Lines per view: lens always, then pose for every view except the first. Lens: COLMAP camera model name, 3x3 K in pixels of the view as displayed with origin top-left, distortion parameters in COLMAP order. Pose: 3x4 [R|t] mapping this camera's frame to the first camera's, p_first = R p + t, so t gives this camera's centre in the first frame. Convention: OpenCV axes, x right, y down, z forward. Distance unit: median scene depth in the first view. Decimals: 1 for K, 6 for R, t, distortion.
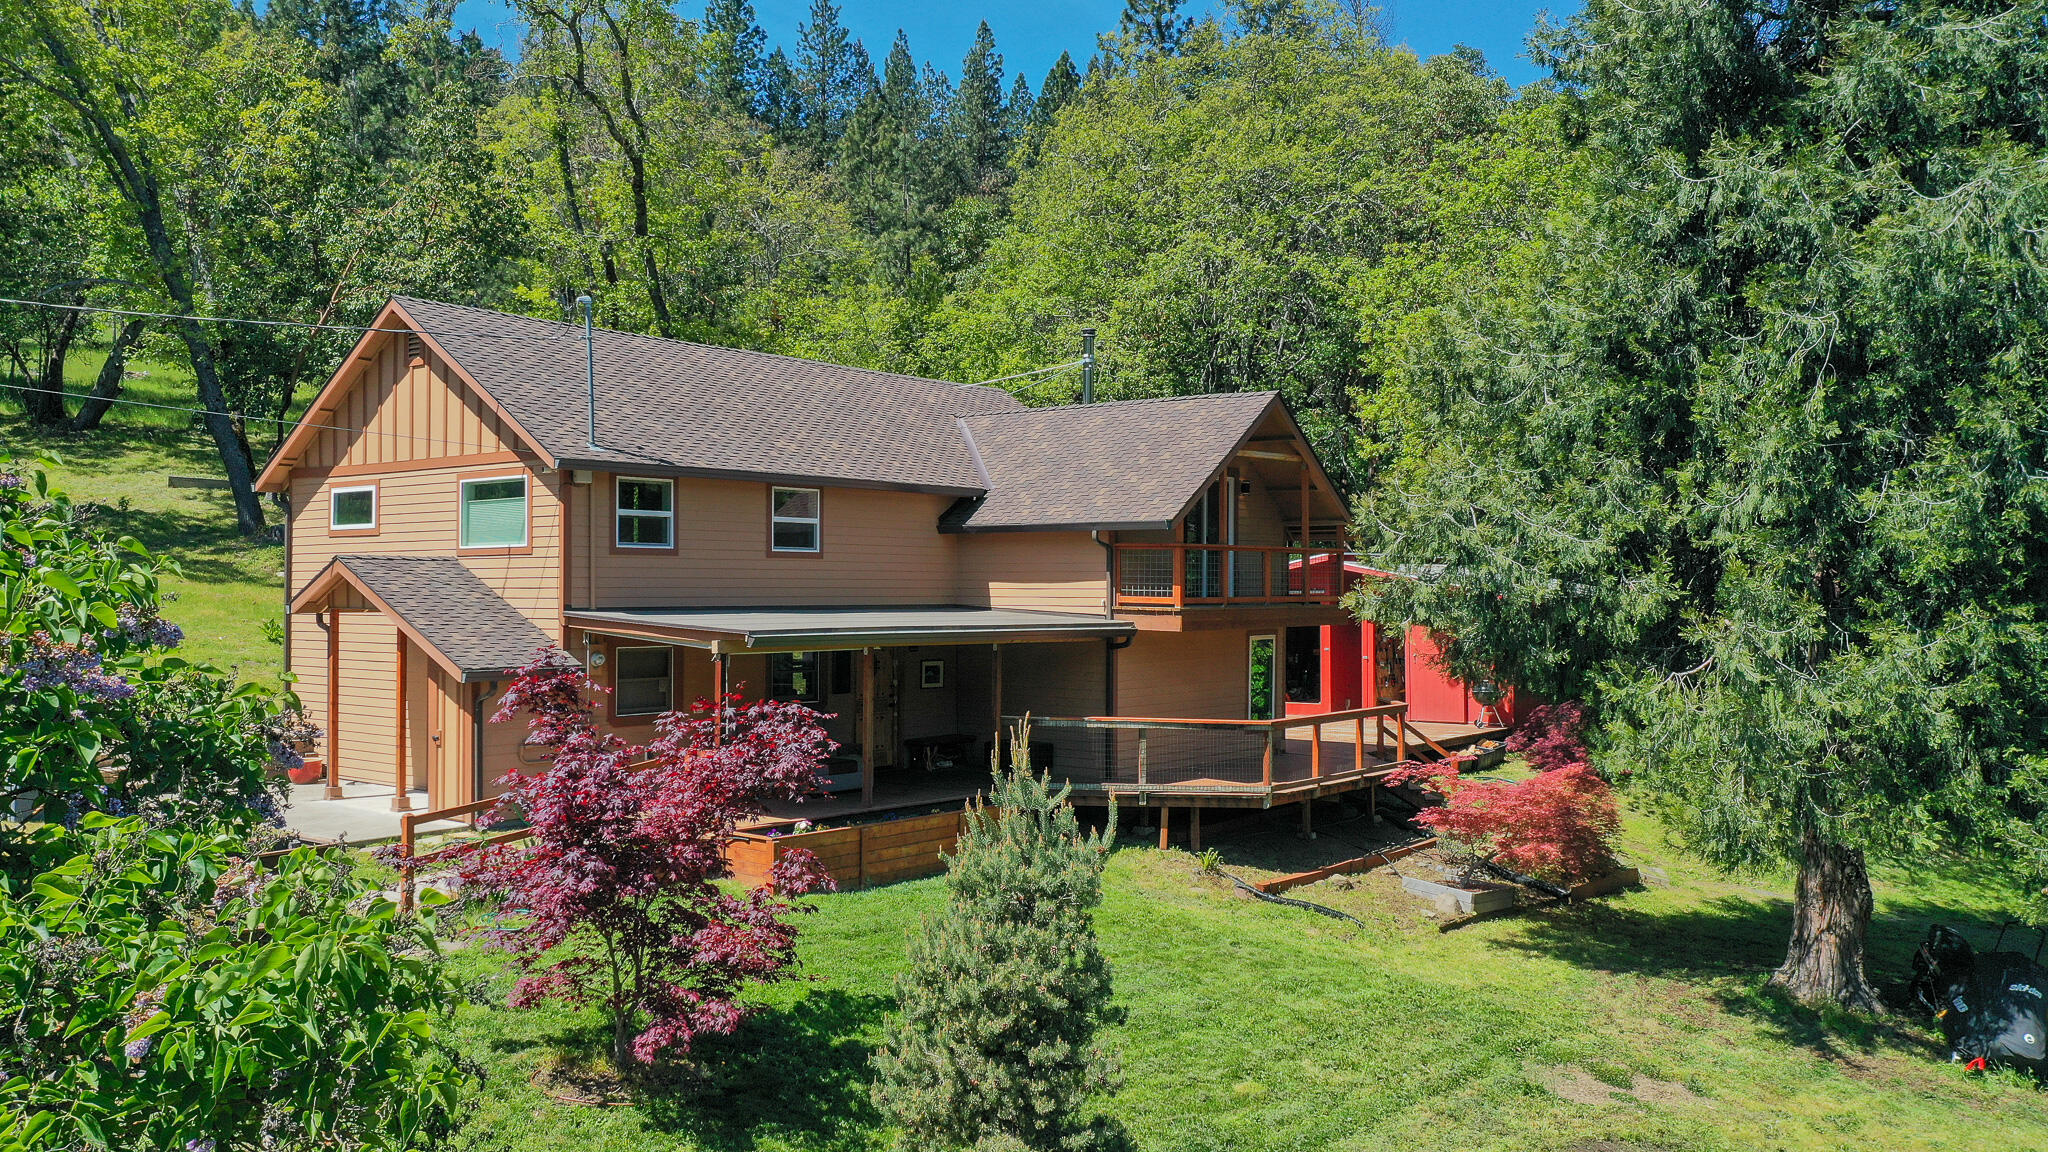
lens RADIAL K [[1635.3, 0, 1032.7], [0, 1635.3, 568.1], [0, 0, 1]] dist [0.001130, 0.007950]
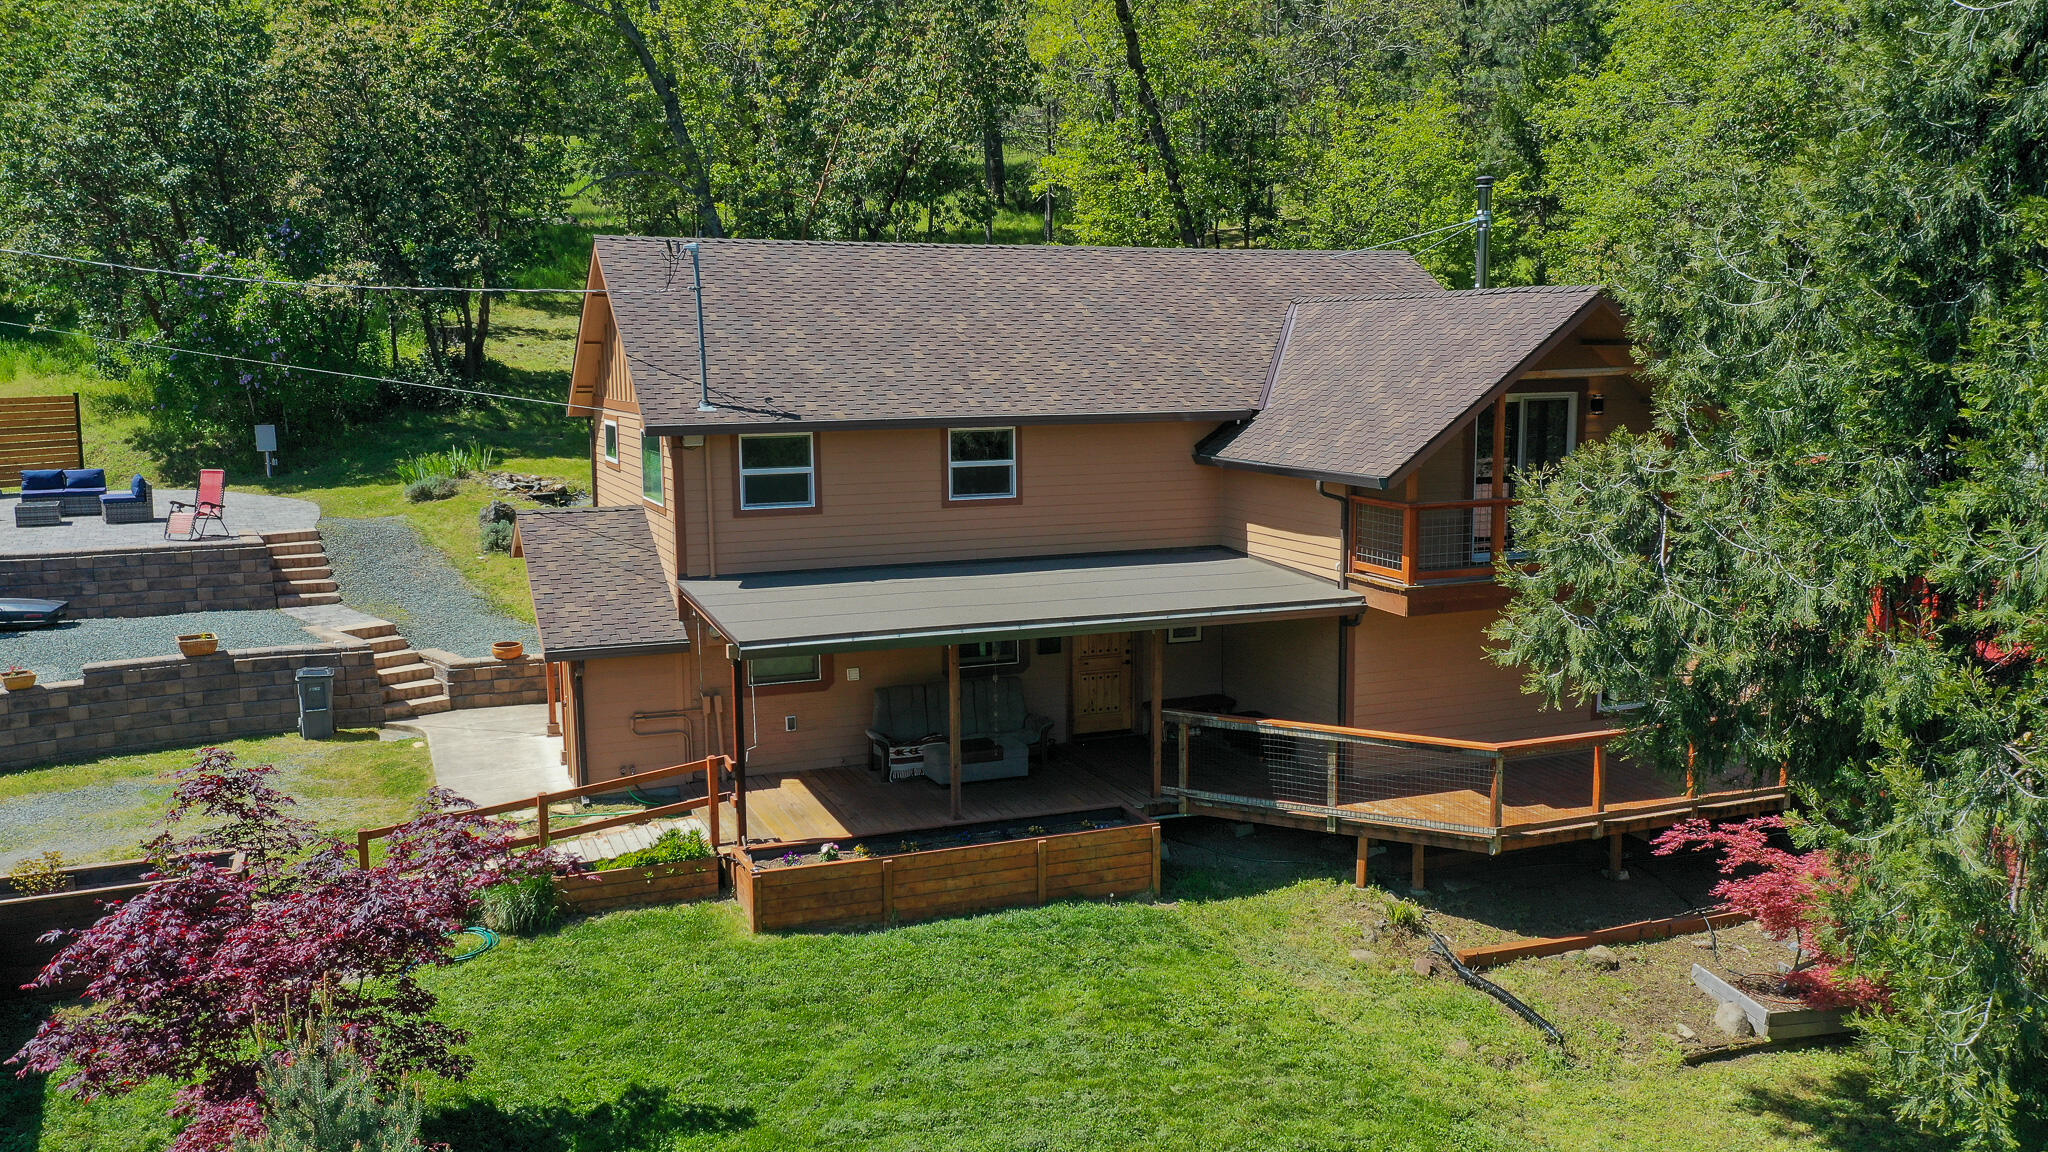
lens RADIAL K [[1635.3, 0, 1032.8], [0, 1635.3, 571.1], [0, 0, 1]] dist [0.001130, 0.007950]
pose [[0.874280, 0.054933, -0.482303, 0.317880], [0.016872, 0.989537, 0.143289, -0.100514], [0.485128, -0.133412, 0.864206, 0.241015]]
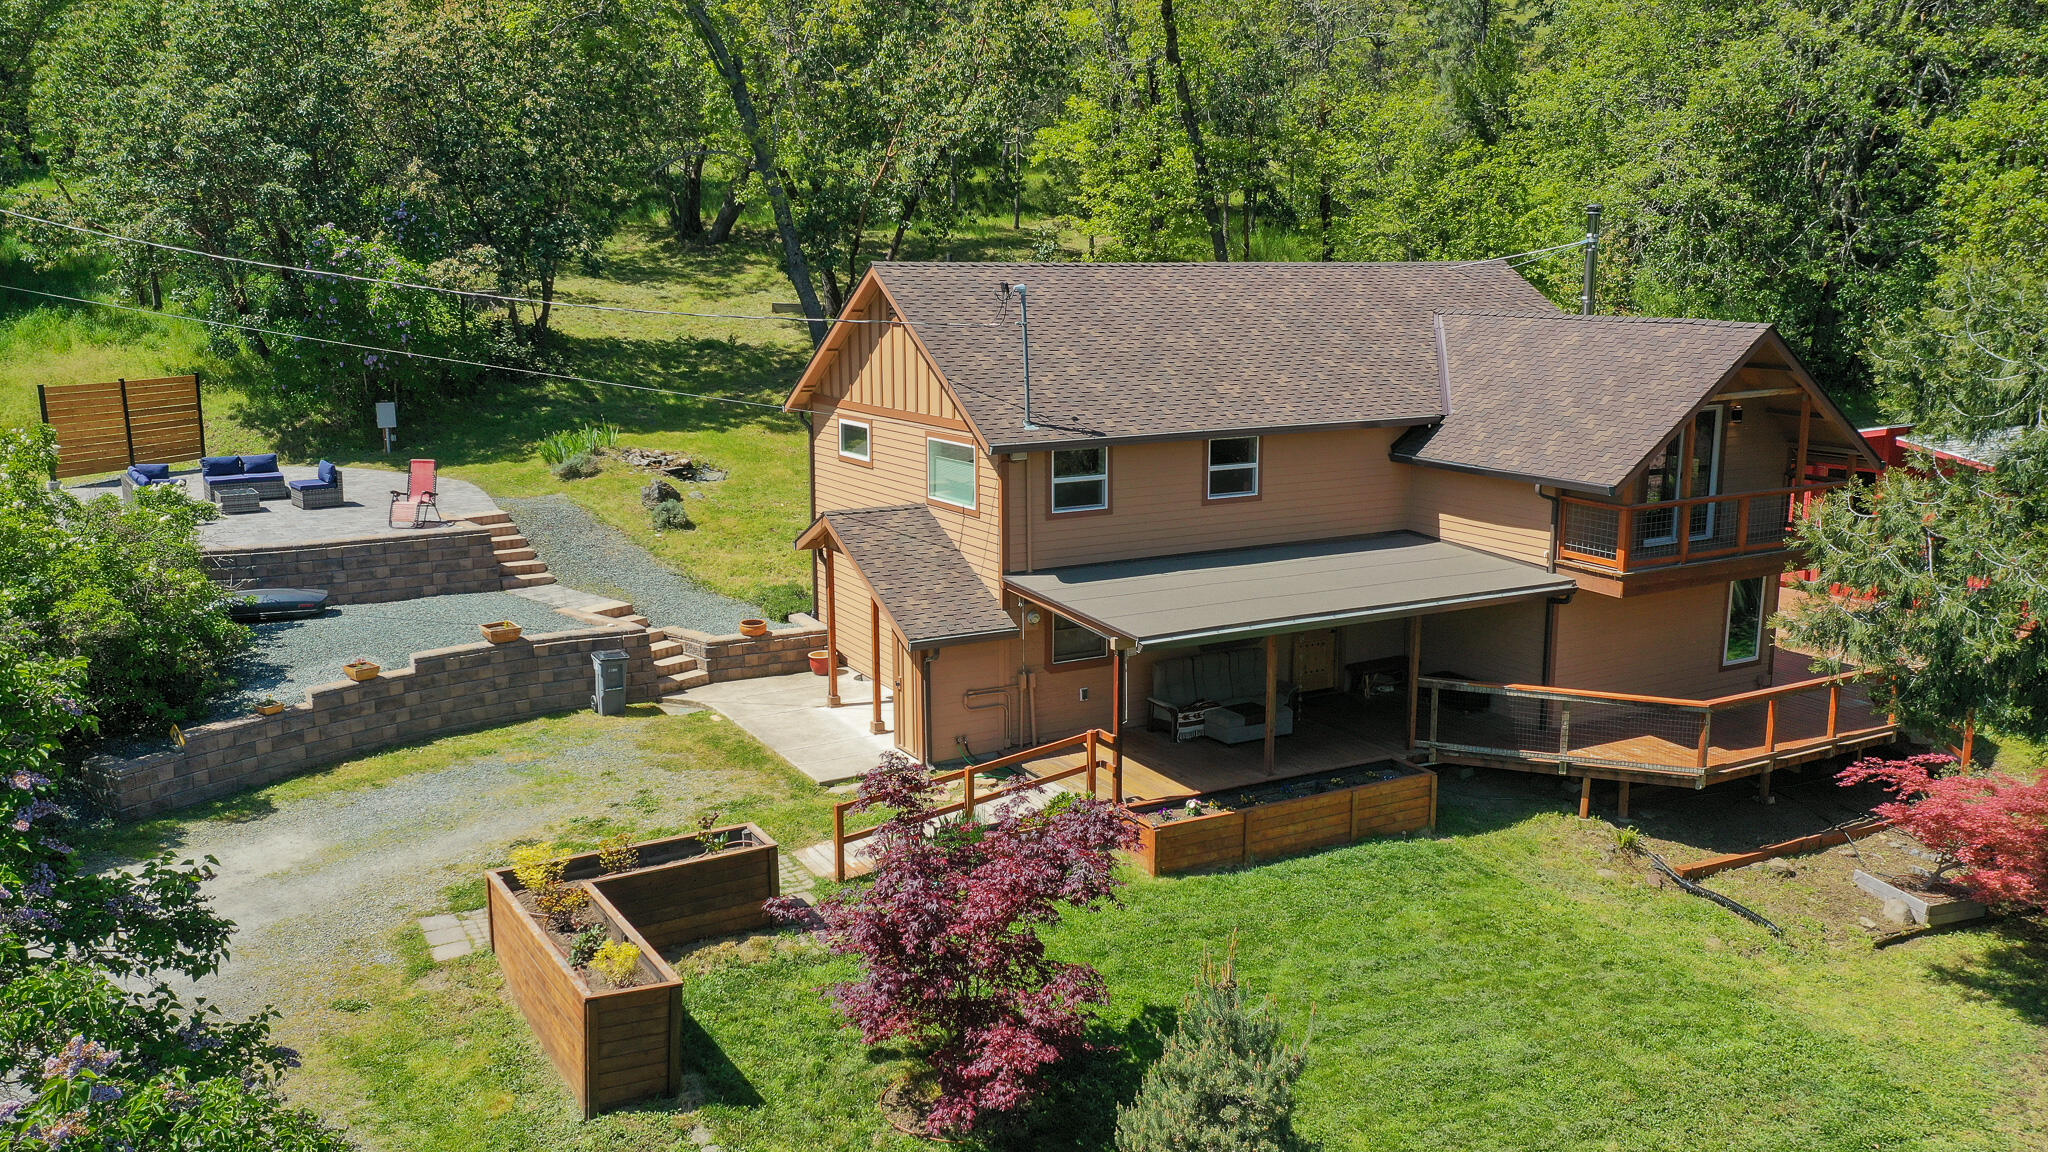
lens RADIAL K [[1635.3, 0, 1023.5], [0, 1635.3, 571.9], [0, 0, 1]] dist [0.001130, 0.007950]
pose [[0.926892, 0.064529, -0.369740, 0.121913], [0.010433, 0.980300, 0.197241, -0.173411], [0.375184, -0.186678, 0.907958, -0.003996]]
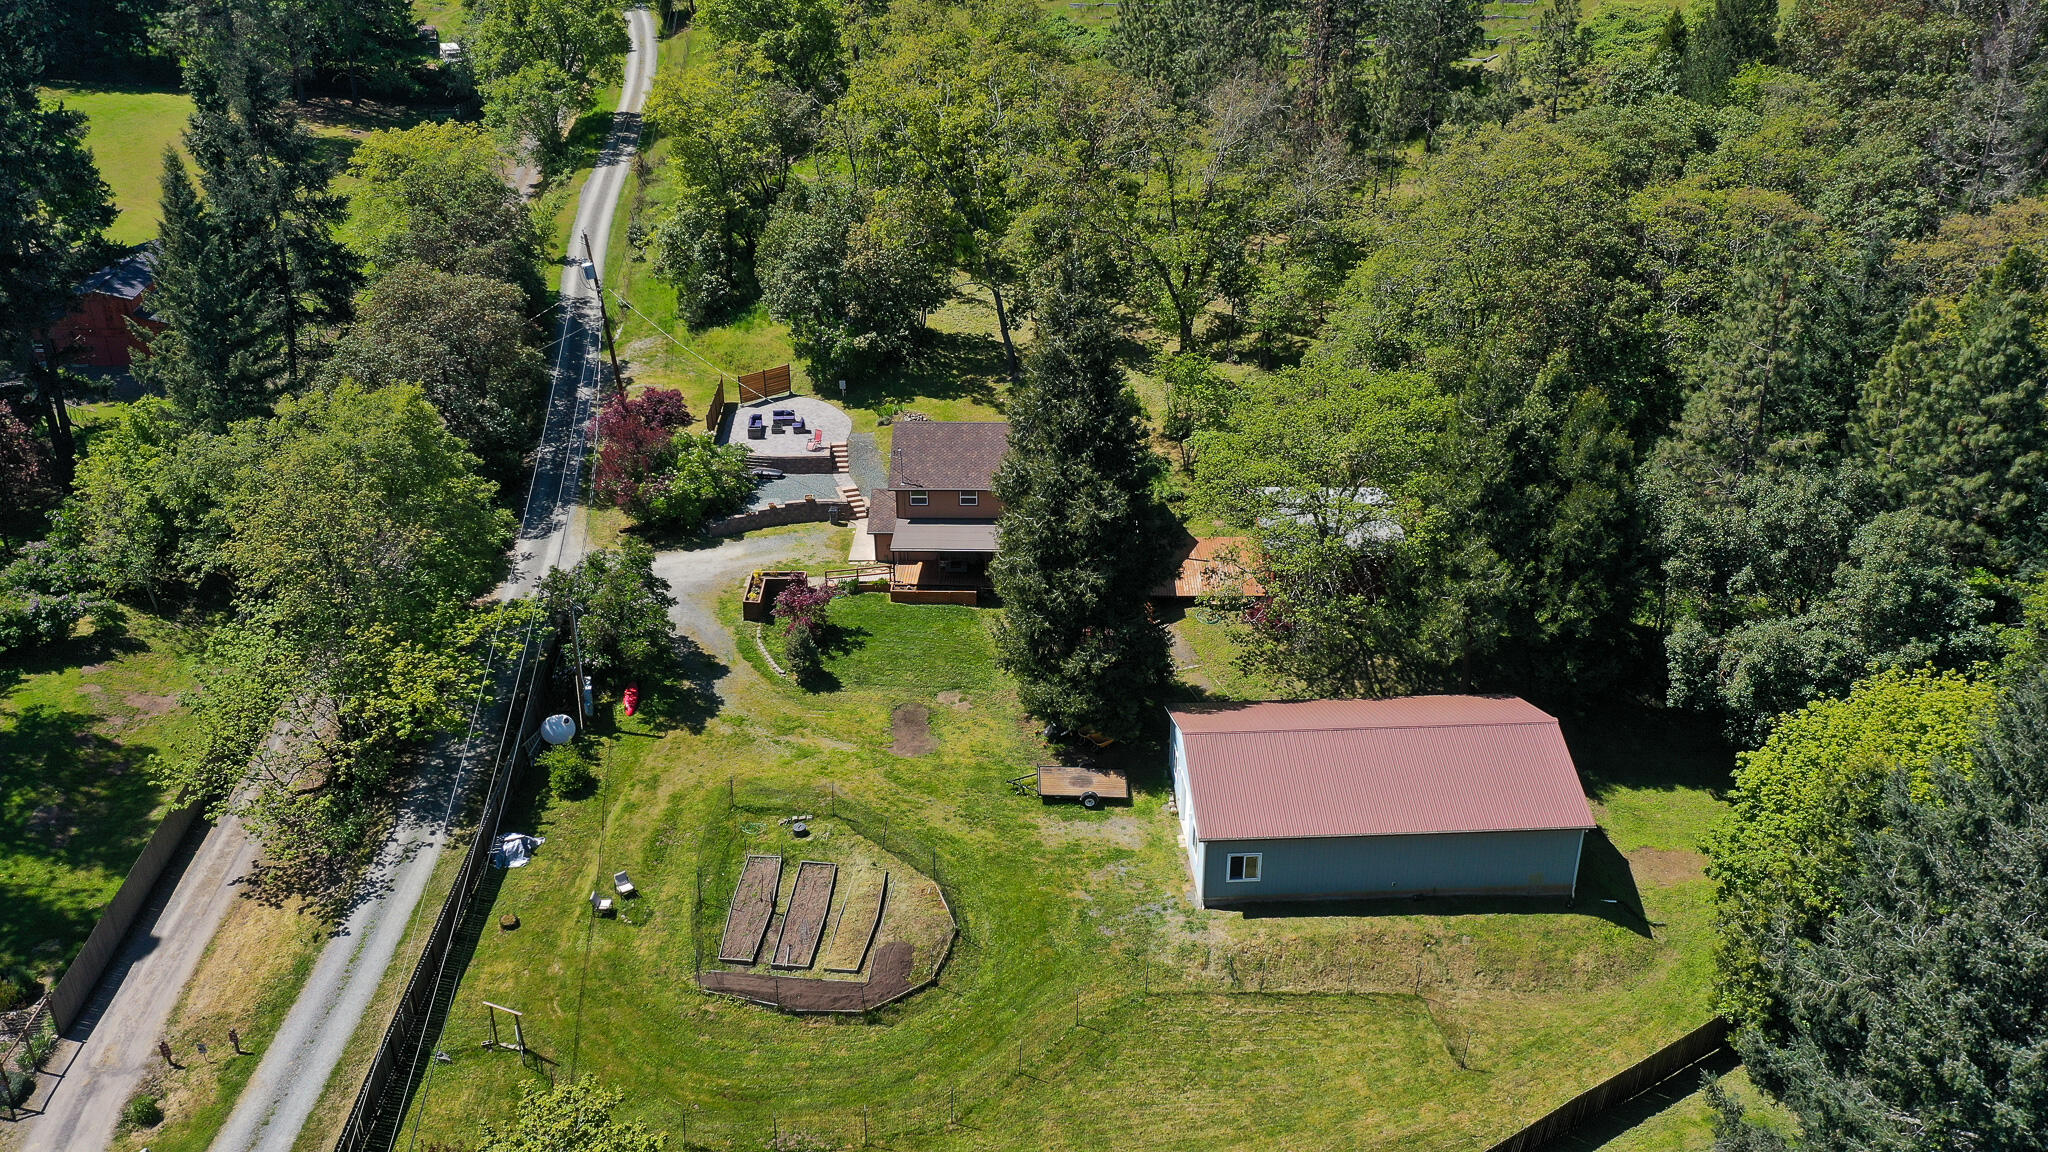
lens RADIAL K [[1635.3, 0, 1019.1], [0, 1635.3, 572.3], [0, 0, 1]] dist [0.001130, 0.007950]
pose [[0.600388, 0.345389, -0.721277, 2.762200], [0.022353, 0.894324, 0.446861, -1.588276], [0.799396, -0.284413, 0.529221, -0.969492]]
